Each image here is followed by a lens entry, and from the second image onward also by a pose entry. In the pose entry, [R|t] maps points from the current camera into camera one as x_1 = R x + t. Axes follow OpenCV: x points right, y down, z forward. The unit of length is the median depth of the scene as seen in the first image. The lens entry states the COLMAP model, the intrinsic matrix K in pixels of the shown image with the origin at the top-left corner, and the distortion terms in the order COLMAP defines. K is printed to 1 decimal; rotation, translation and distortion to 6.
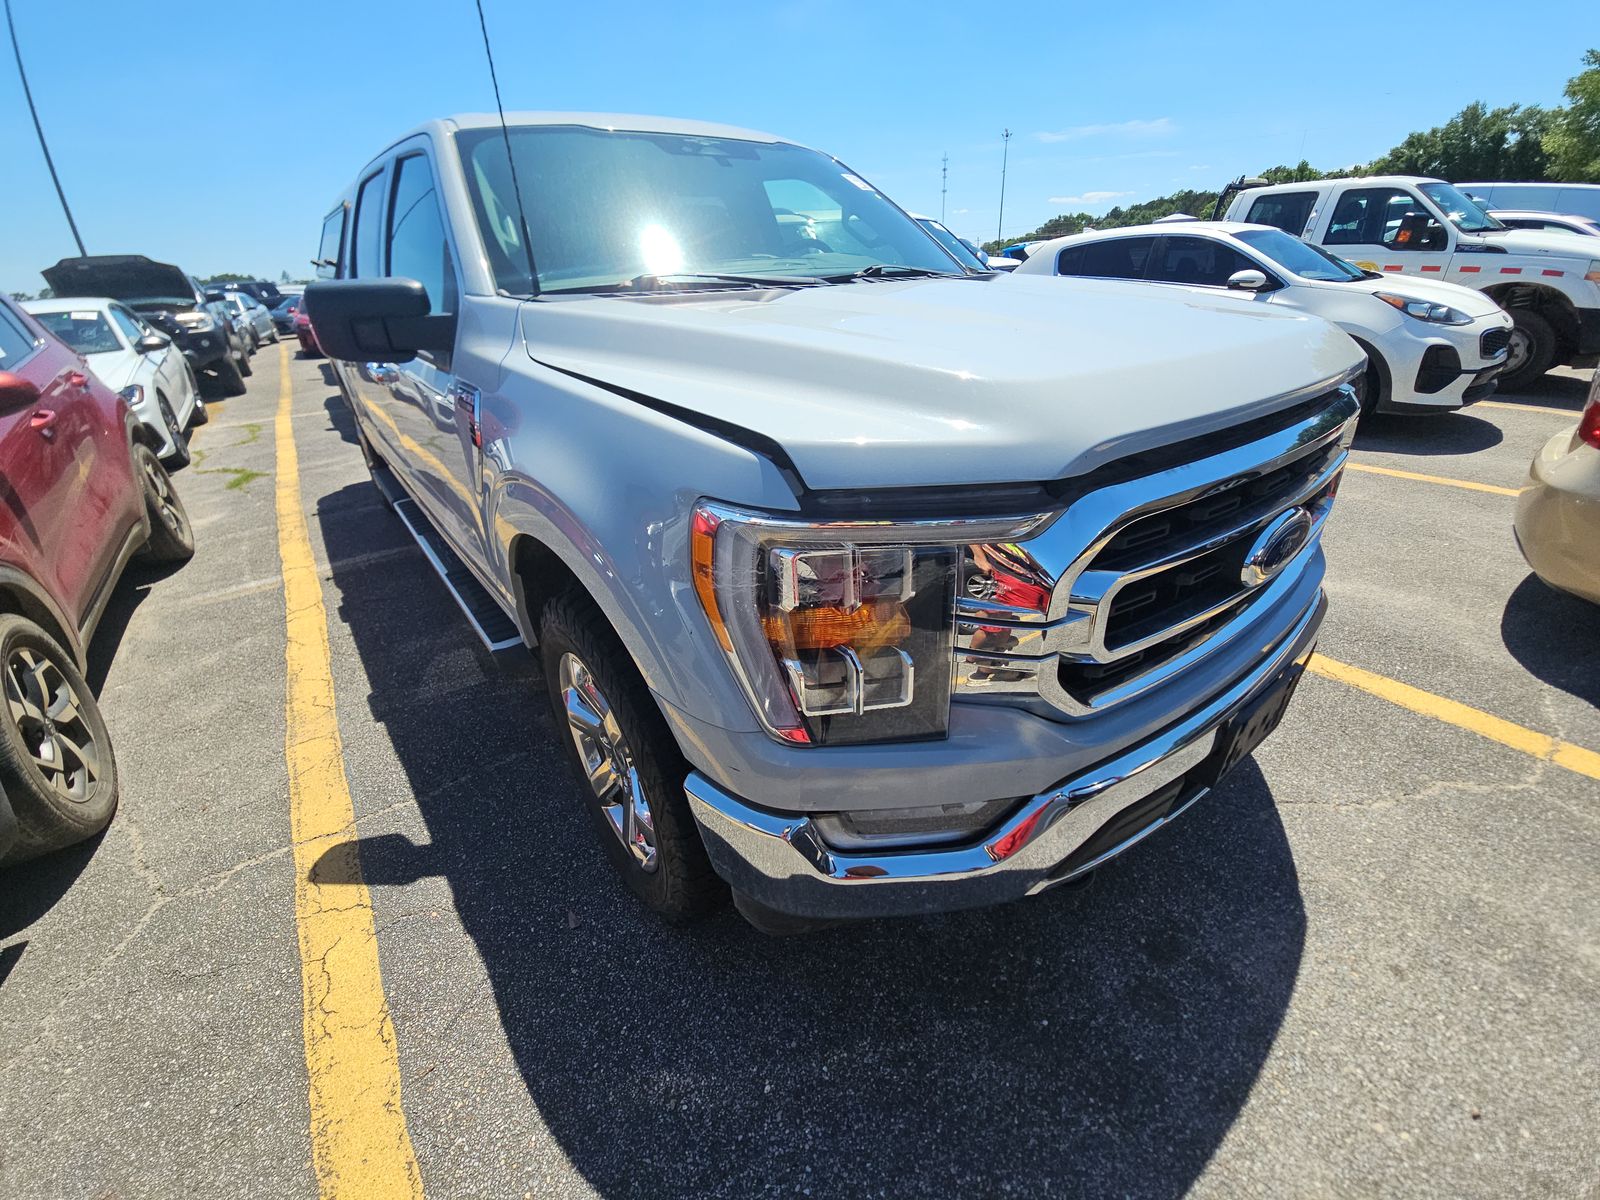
lens RADIAL K [[656.4, 0, 800.0], [0, 656.4, 600.0], [0, 0, 1]] dist [0.026674, -0.021010]
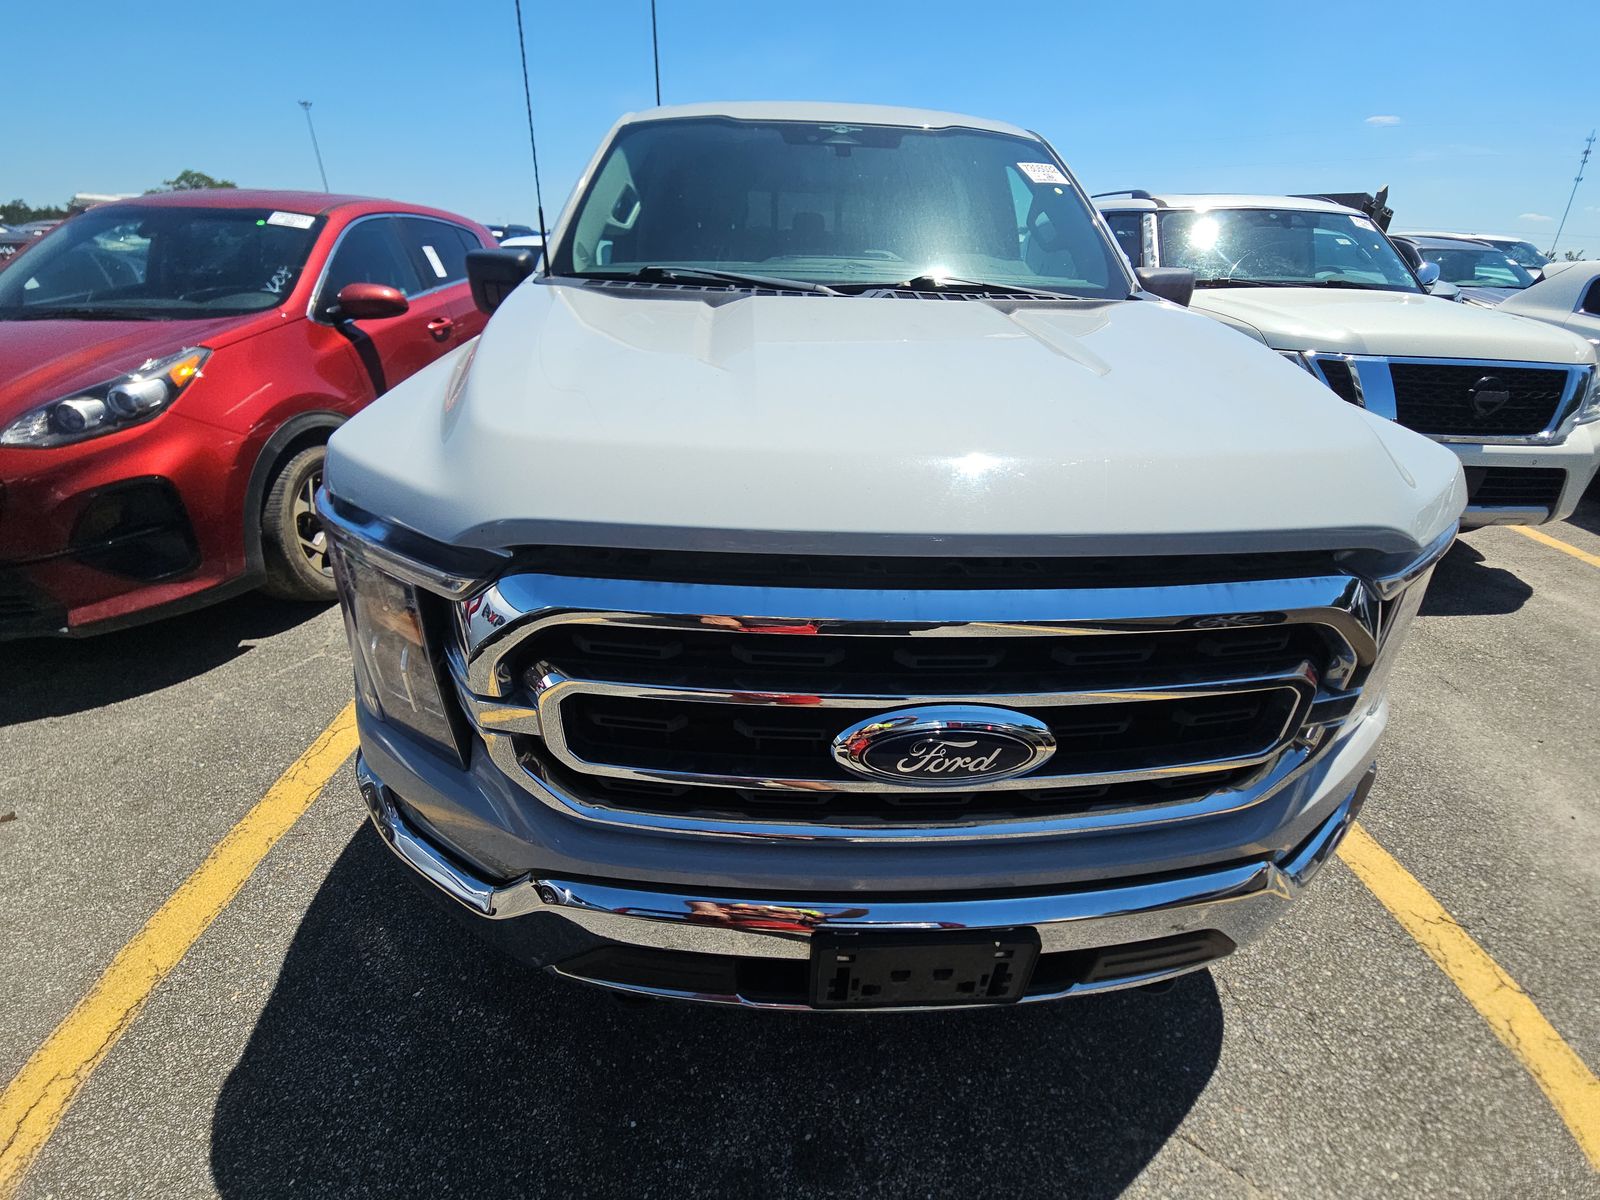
lens RADIAL K [[656.4, 0, 800.0], [0, 656.4, 600.0], [0, 0, 1]] dist [0.026674, -0.021010]
pose [[0.821051, 0.329267, -0.466325, 0.567174], [-0.329475, 0.940427, 0.083923, -0.133301], [0.466178, 0.084738, 0.880624, 0.199905]]
